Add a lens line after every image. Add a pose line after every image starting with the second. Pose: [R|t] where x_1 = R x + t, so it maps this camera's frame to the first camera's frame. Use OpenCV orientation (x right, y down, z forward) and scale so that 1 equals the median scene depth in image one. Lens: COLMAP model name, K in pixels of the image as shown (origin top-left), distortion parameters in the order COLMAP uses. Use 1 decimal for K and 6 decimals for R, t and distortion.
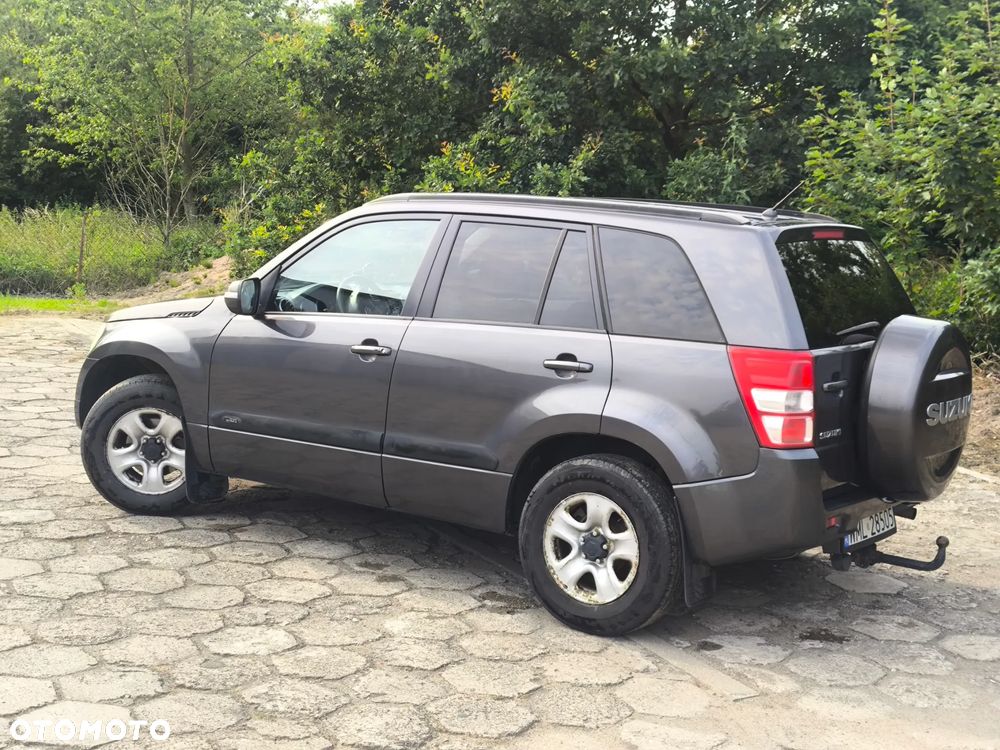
lens RADIAL K [[1453.8, 0, 502.7], [0, 1453.8, 375.3], [0, 0, 1]] dist [0.096703, 0.000000]
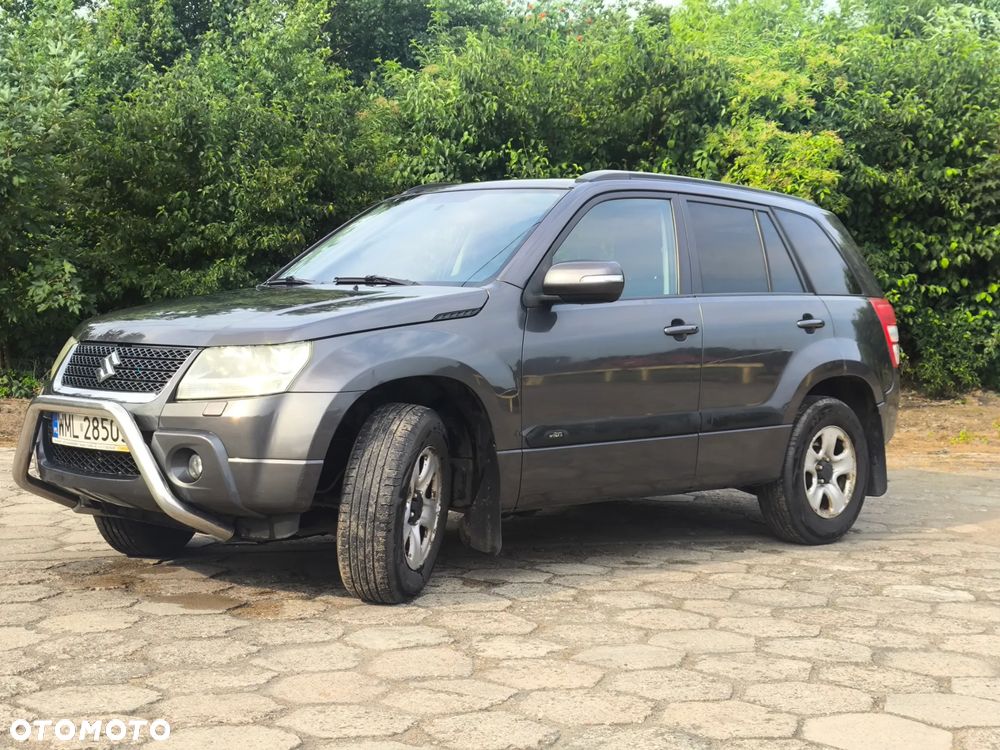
lens RADIAL K [[1453.8, 0, 507.0], [0, 1453.8, 370.9], [0, 0, 1]] dist [0.096703, 0.000000]
pose [[0.182026, -0.079292, 0.980091, -1.159539], [0.112772, 0.991850, 0.059299, -0.066387], [-0.976805, 0.099732, 0.189485, 1.008612]]
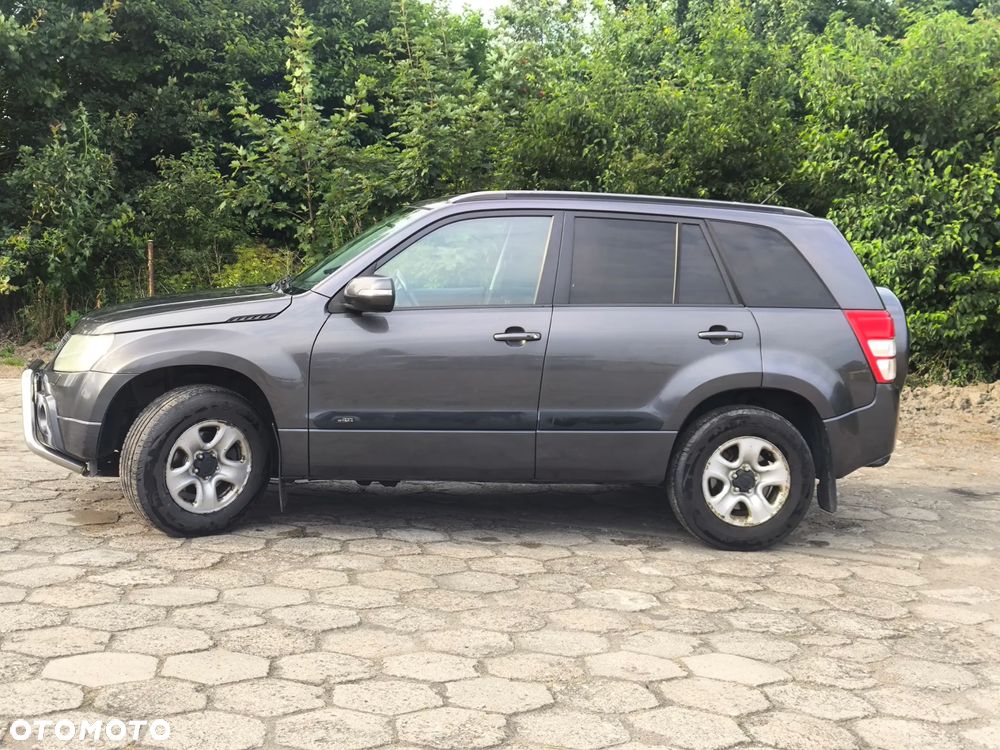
lens RADIAL K [[1453.8, 0, 499.8], [0, 1453.8, 366.1], [0, 0, 1]] dist [0.096703, 0.000000]
pose [[0.723424, -0.080110, 0.685741, -0.916882], [0.078057, 0.996367, 0.034052, -0.036390], [-0.685977, 0.028893, 0.727049, 0.238215]]
